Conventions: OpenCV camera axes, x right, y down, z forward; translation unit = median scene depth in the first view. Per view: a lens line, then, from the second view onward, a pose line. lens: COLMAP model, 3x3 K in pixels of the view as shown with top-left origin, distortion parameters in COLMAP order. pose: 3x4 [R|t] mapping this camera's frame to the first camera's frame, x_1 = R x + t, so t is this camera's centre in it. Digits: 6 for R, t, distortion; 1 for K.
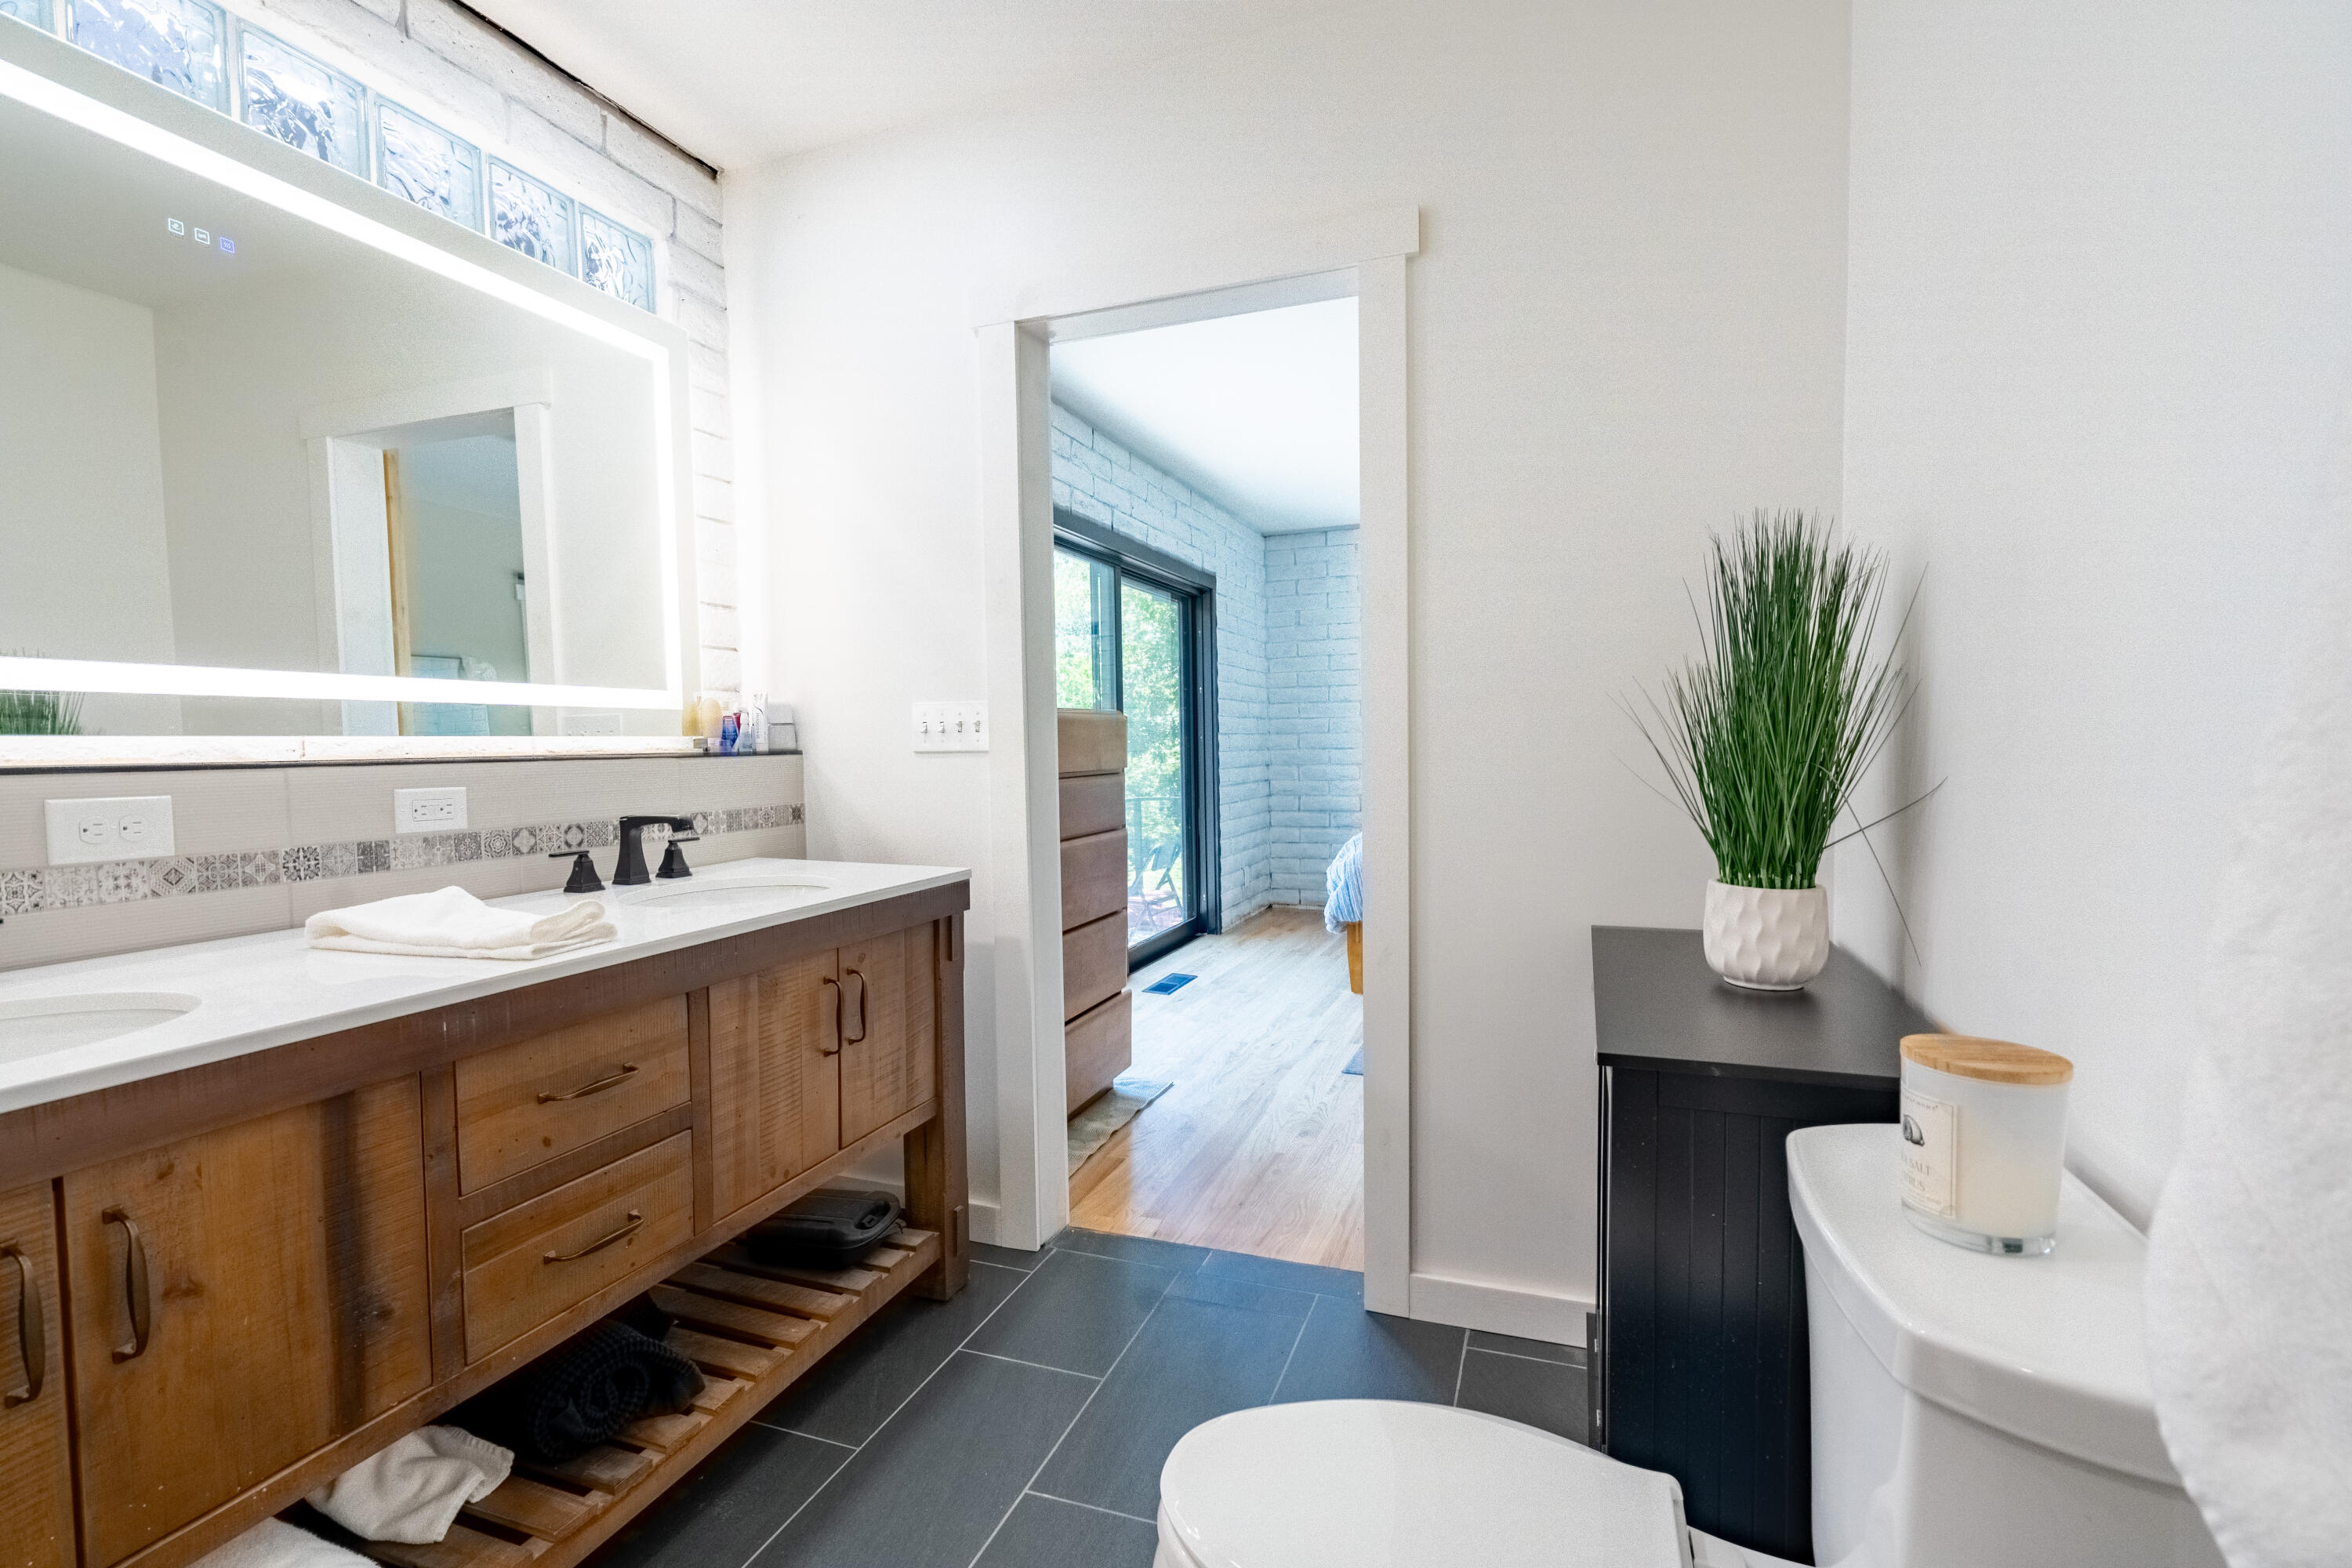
lens RADIAL K [[1063.3, 0, 1176.1], [0, 1063.3, 801.1], [0, 0, 1]] dist [-0.009039, 0.004282]
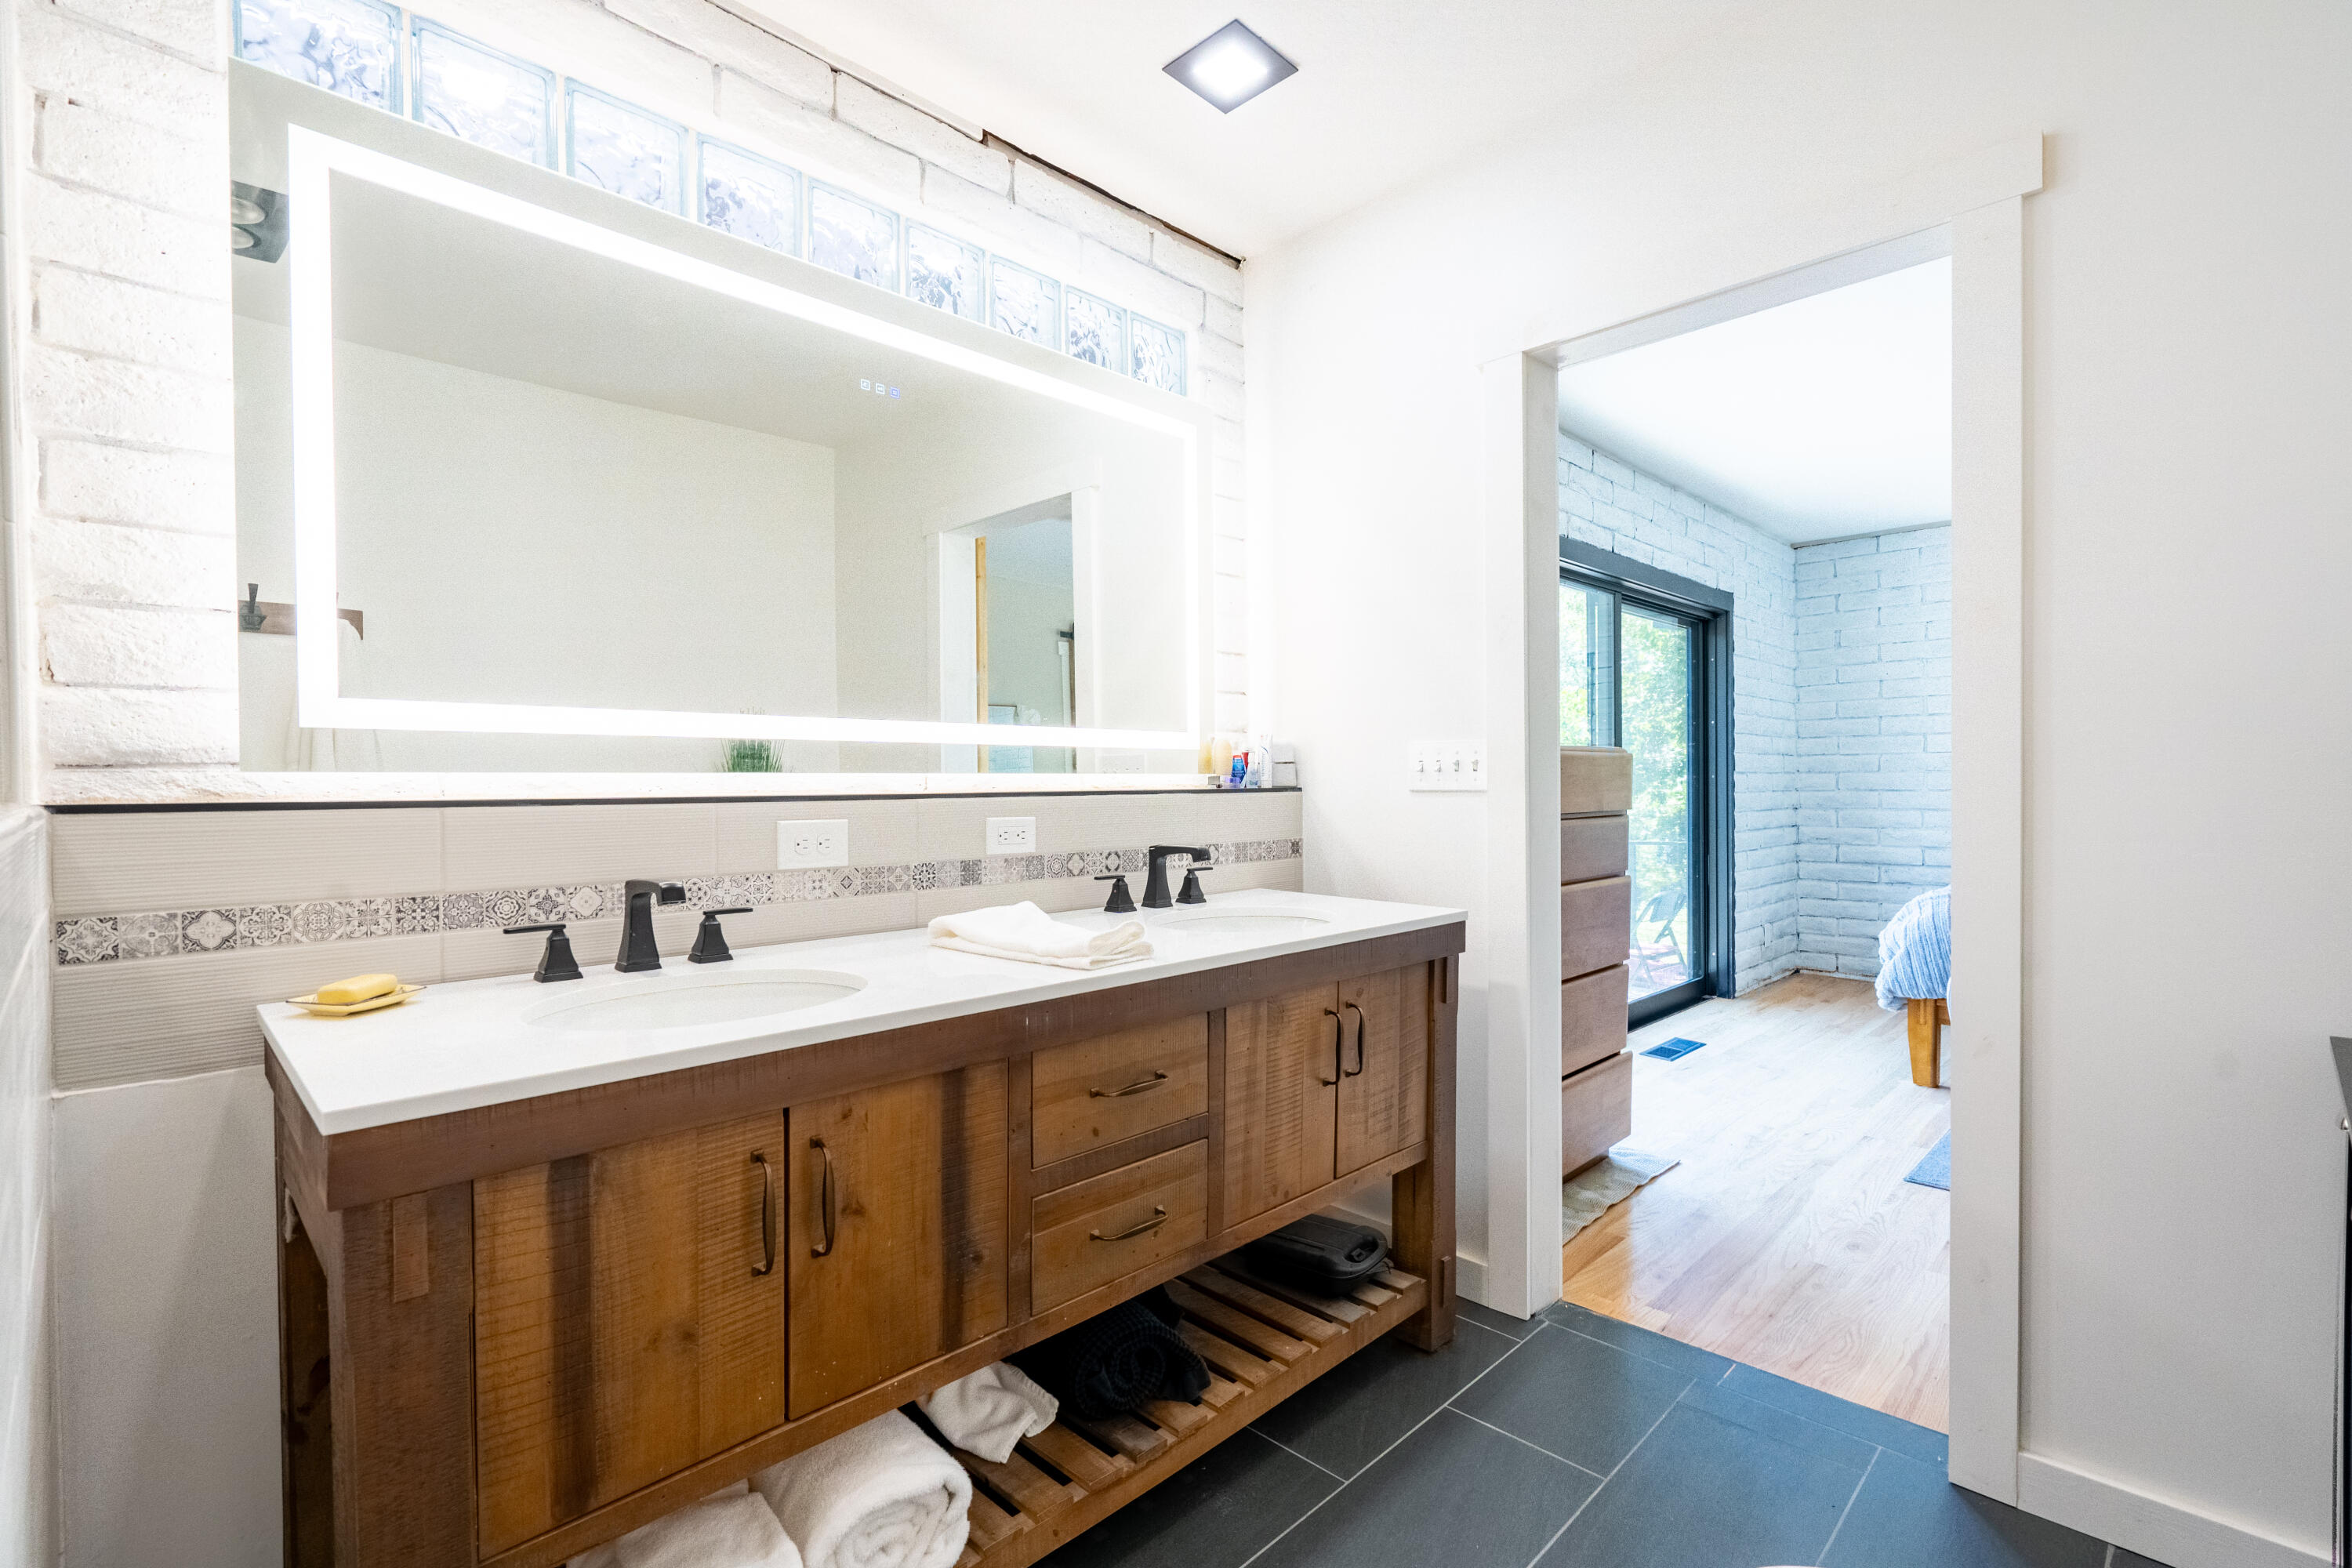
lens RADIAL K [[1063.3, 0, 1175.4], [0, 1063.3, 799.5], [0, 0, 1]] dist [-0.009039, 0.004282]
pose [[0.906373, 0.013673, -0.422258, -0.019877], [-0.028925, 0.999139, -0.029734, -0.001212], [0.421488, 0.039164, 0.905988, -0.003909]]
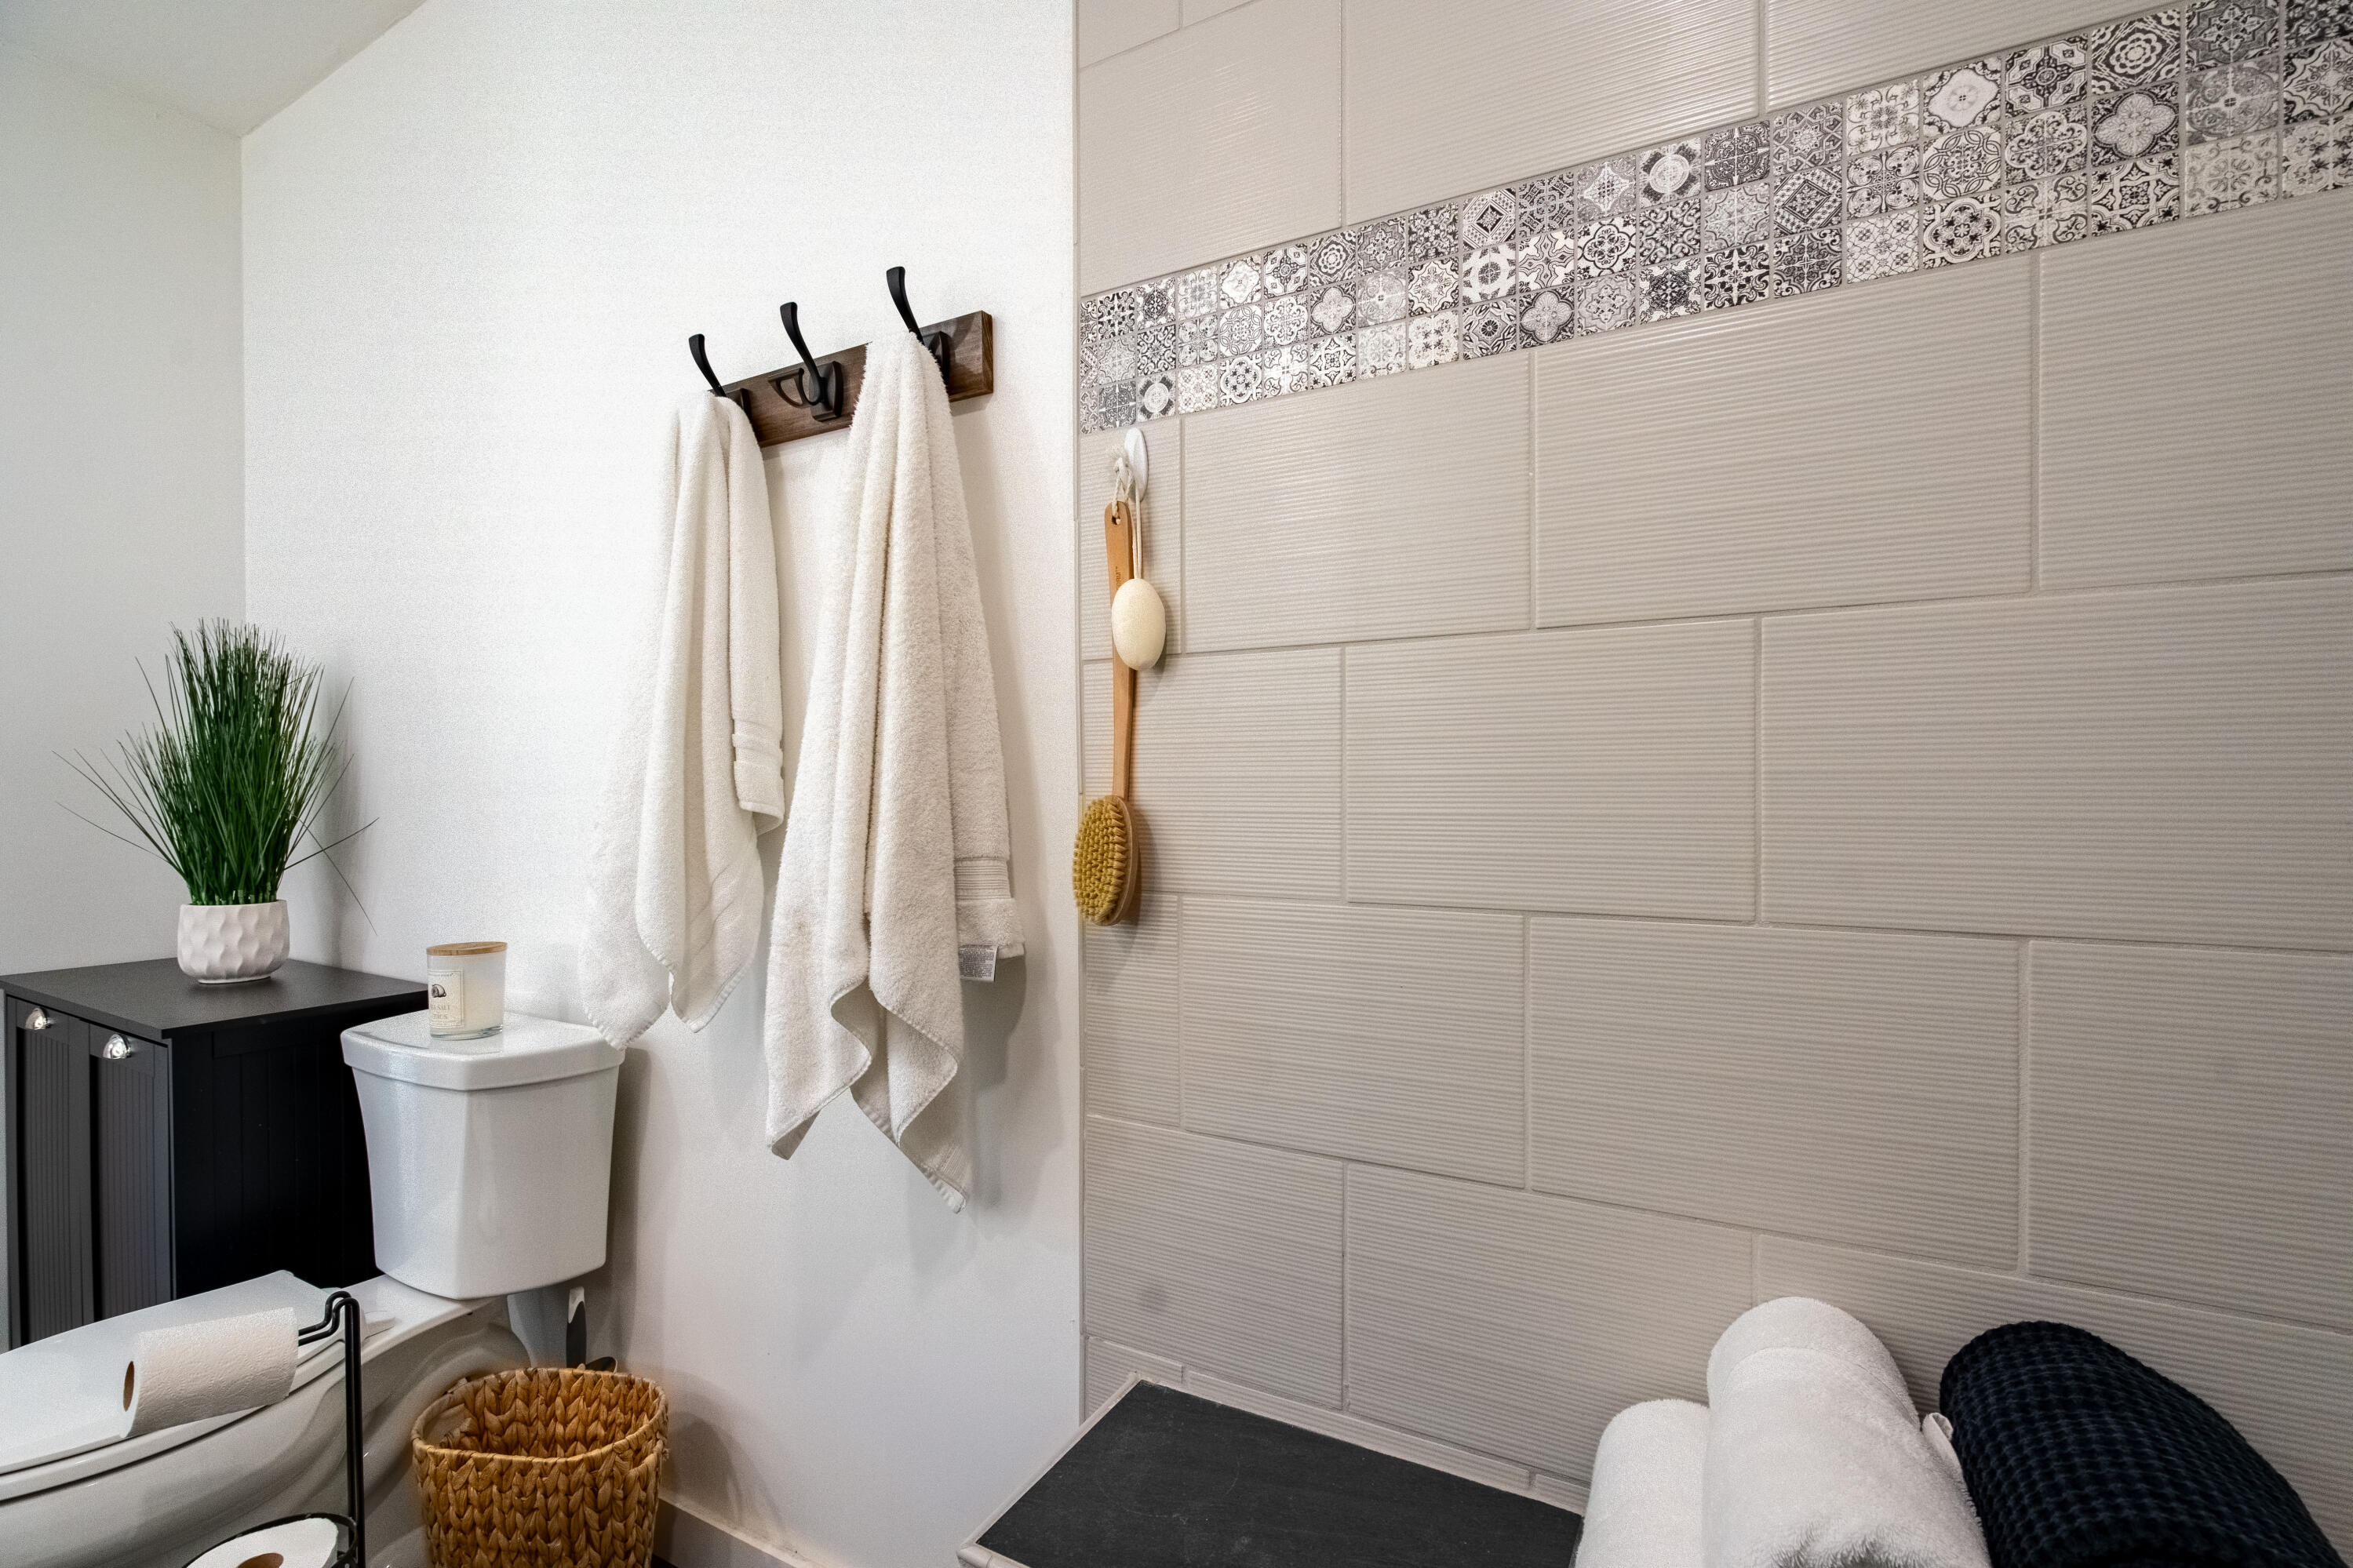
lens RADIAL K [[1063.6, 0, 1176.8], [0, 1063.6, 805.1], [0, 0, 1]] dist [-0.009039, 0.004282]
pose [[0.163145, -0.004316, 0.986593, -0.294478], [0.054312, 0.998513, -0.004613, 0.014254], [-0.985106, 0.054337, 0.163137, -0.199255]]
